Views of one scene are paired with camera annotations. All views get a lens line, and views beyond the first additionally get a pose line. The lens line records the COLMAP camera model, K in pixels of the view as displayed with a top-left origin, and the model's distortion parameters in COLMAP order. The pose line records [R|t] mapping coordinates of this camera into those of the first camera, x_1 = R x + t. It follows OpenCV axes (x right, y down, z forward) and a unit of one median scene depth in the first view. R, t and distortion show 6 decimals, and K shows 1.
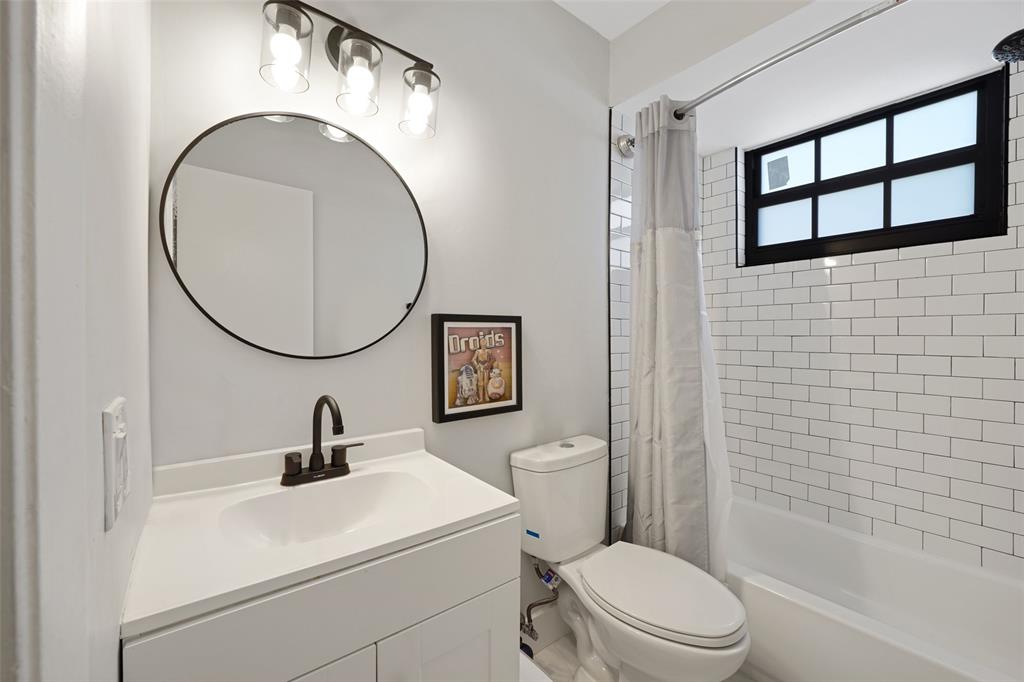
lens RADIAL K [[428.2, 0, 491.5], [0, 428.2, 333.9], [0, 0, 1]] dist [-0.003651, 0.001312]
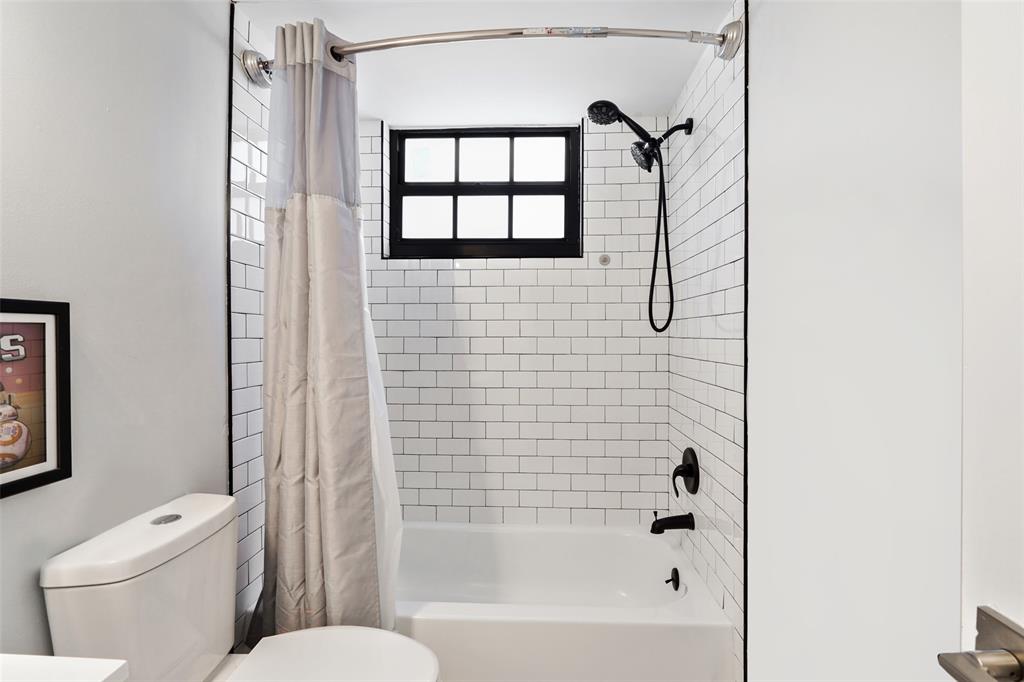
lens RADIAL K [[512.4, 0, 531.7], [0, 512.4, 332.9], [0, 0, 1]] dist [0.002719, -0.000701]
pose [[0.628804, 0.003506, 0.777556, -0.069754], [-0.003863, 0.999992, -0.001385, -0.004951], [-0.777554, -0.002133, 0.628812, 0.149036]]
